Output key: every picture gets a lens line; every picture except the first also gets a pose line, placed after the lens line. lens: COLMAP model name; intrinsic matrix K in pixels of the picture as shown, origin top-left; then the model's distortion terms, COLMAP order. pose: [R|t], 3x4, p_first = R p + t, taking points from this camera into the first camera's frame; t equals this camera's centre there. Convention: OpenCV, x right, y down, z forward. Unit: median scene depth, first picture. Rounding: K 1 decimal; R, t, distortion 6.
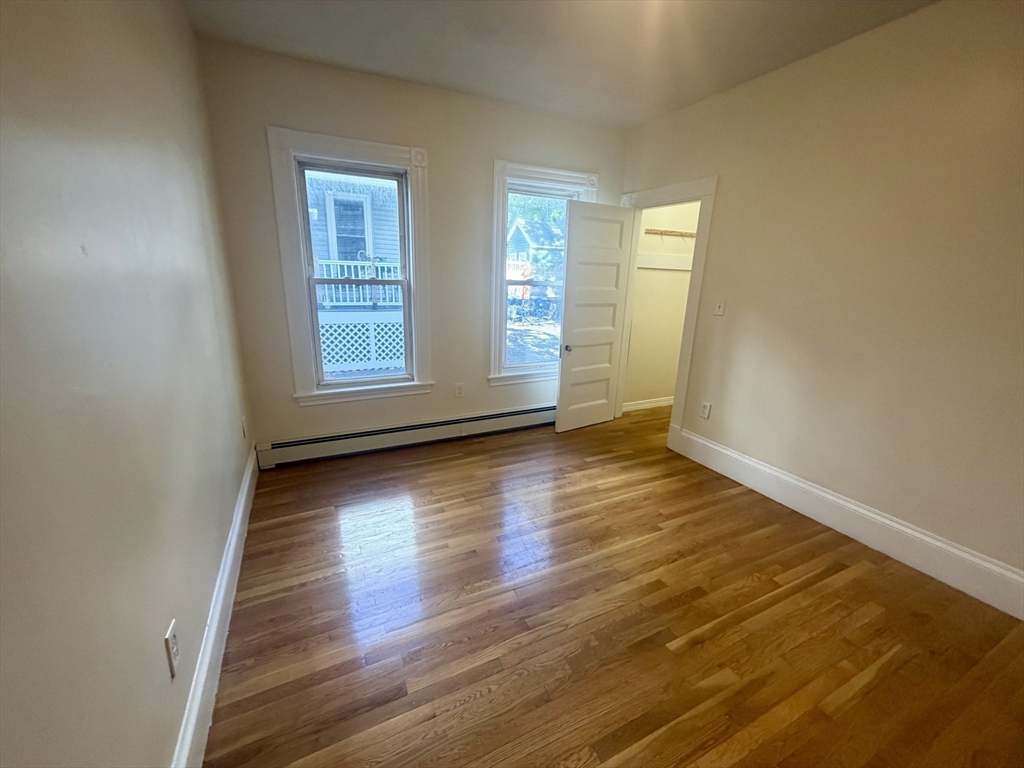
lens RADIAL K [[407.6, 0, 508.5], [0, 407.6, 382.8], [0, 0, 1]] dist [-0.001726, -0.000453]
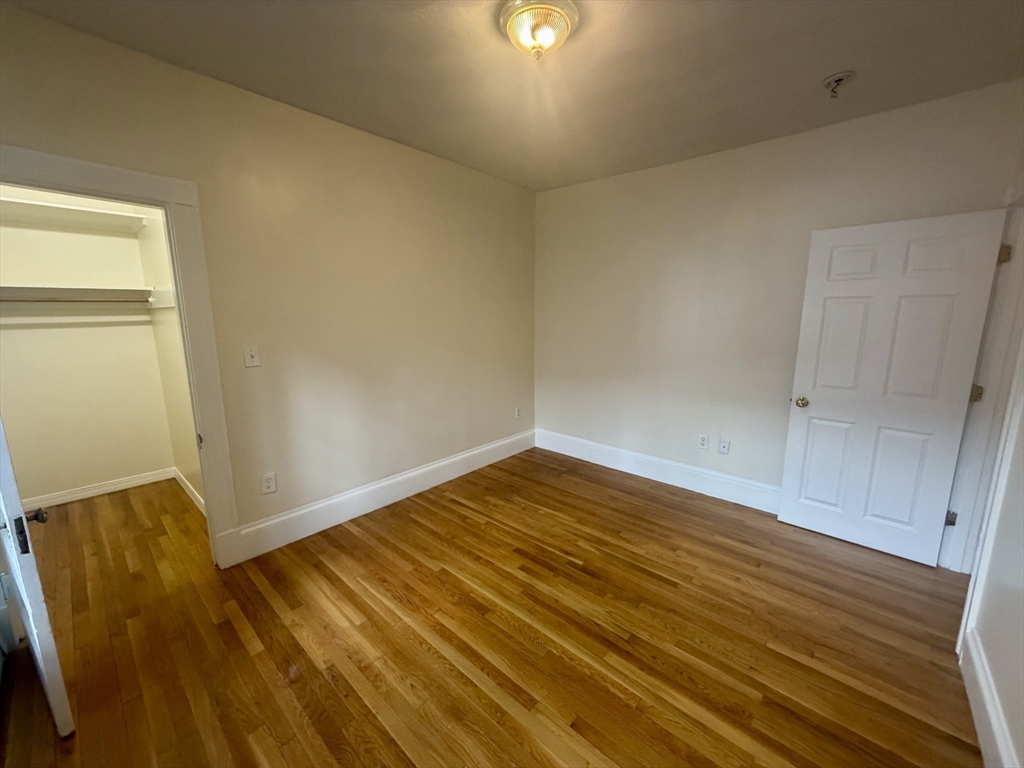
lens RADIAL K [[407.6, 0, 508.5], [0, 407.6, 382.8], [0, 0, 1]] dist [-0.001726, -0.000453]
pose [[-0.375977, -0.178051, 0.909362, -0.515123], [0.236168, 0.930544, 0.279843, -0.307878], [-0.896028, 0.319976, -0.307813, 1.035262]]
